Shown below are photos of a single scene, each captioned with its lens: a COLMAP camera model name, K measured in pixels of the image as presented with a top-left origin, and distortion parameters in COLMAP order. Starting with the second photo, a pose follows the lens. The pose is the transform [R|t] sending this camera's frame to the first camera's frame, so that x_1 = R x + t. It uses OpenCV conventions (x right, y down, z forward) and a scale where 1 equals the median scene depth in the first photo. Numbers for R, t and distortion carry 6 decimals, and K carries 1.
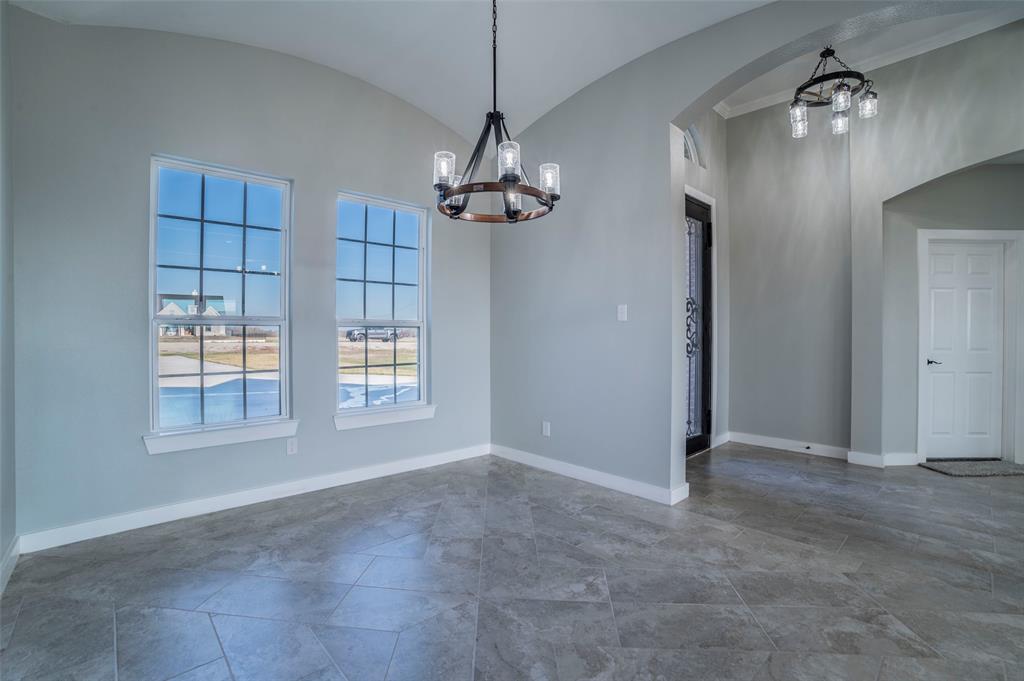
lens RADIAL K [[469.1, 0, 504.1], [0, 469.1, 337.4], [0, 0, 1]] dist [-0.100949, 0.040681]
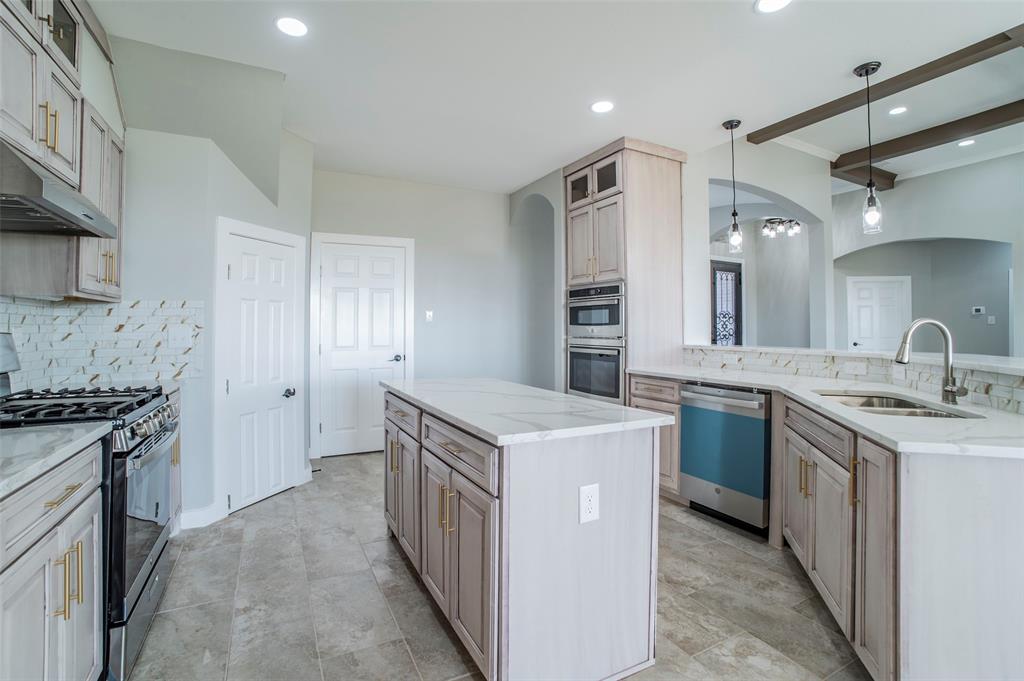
lens RADIAL K [[465.9, 0, 518.7], [0, 465.9, 315.5], [0, 0, 1]] dist [-0.095022, 0.040217]
pose [[0.974589, -0.001589, -0.223994, -0.049553], [-0.006288, 0.999387, -0.034449, 0.008018], [0.223911, 0.034982, 0.973982, -1.689038]]
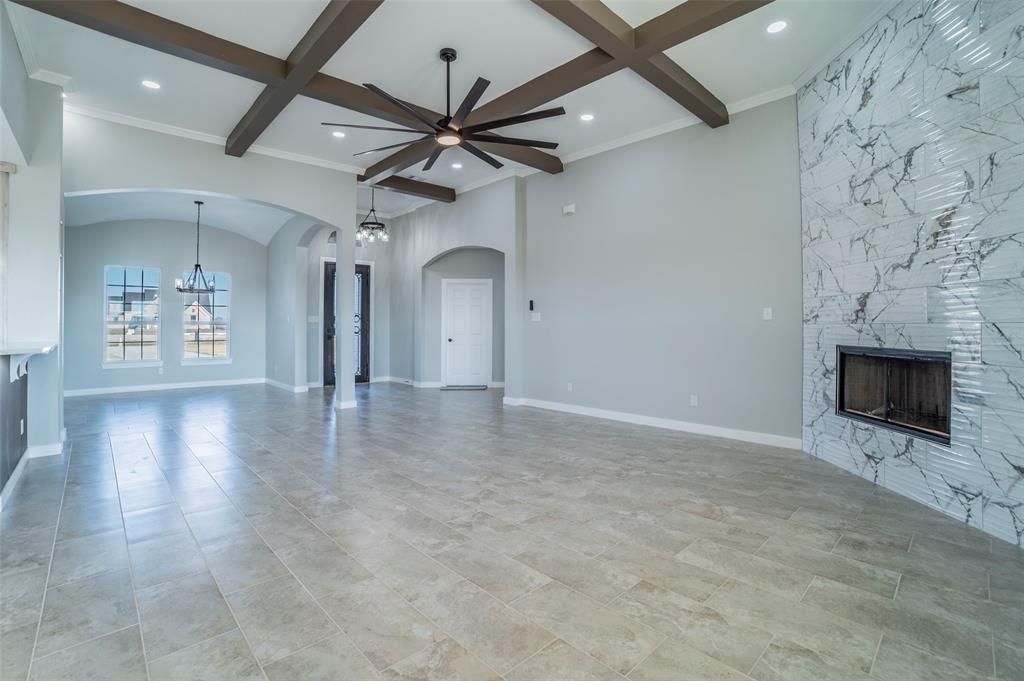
lens RADIAL K [[464.2, 0, 507.4], [0, 464.2, 325.2], [0, 0, 1]] dist [-0.136682, 0.048510]
pose [[0.999833, 0.000760, 0.018237, 1.625243], [-0.000602, 0.999962, -0.008668, 0.002424], [-0.018243, 0.008655, 0.999796, -1.690017]]
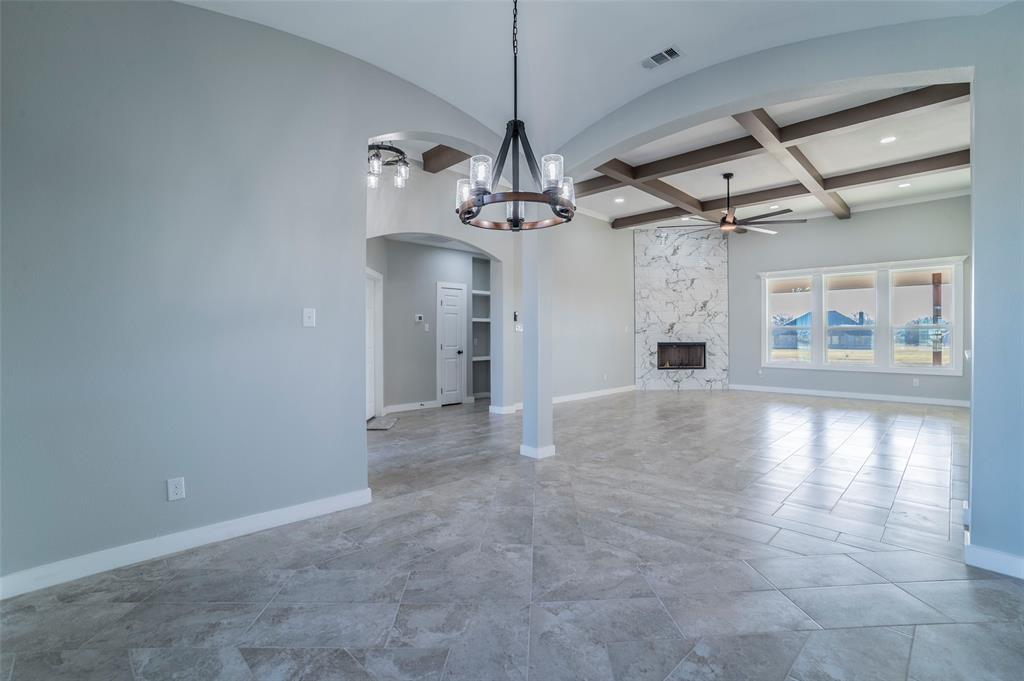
lens RADIAL K [[461.7, 0, 512.1], [0, 461.7, 328.8], [0, 0, 1]] dist [-0.084803, 0.037540]
pose [[-0.033953, 0.014046, 0.999325, -0.754349], [0.011696, 0.999838, -0.013656, -0.016999], [-0.999355, 0.011224, -0.034112, 0.762969]]
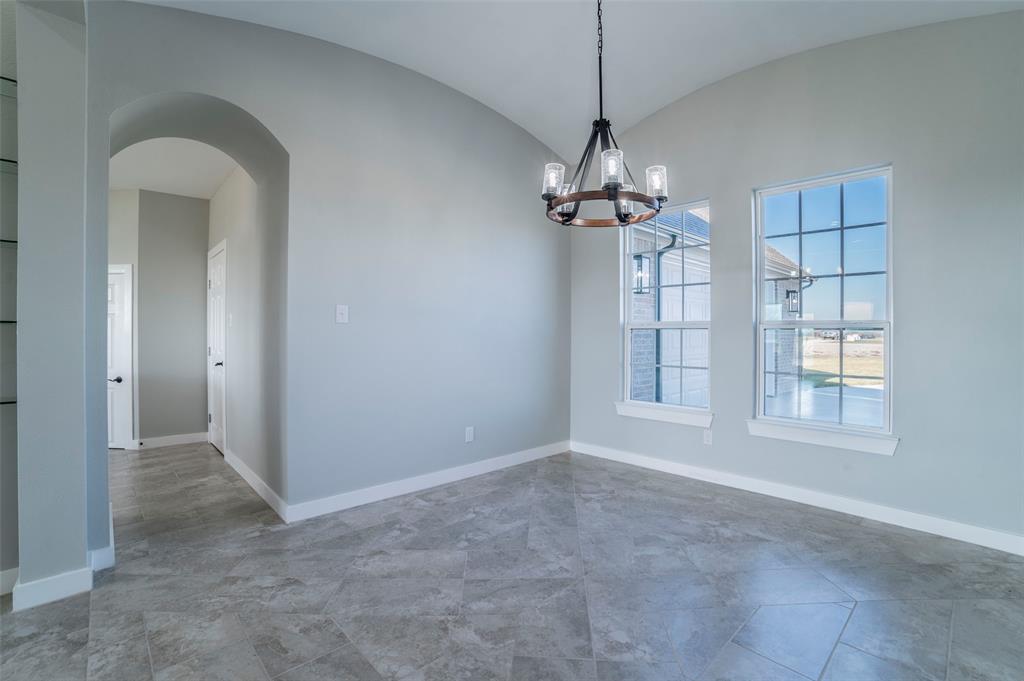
lens RADIAL K [[463.2, 0, 512.2], [0, 463.2, 334.2], [0, 0, 1]] dist [-0.097936, 0.039615]
pose [[0.008847, 0.000040, -0.999961, 0.730573], [-0.013522, 0.999909, -0.000080, -0.009146], [0.999869, 0.013522, 0.008847, 0.578096]]
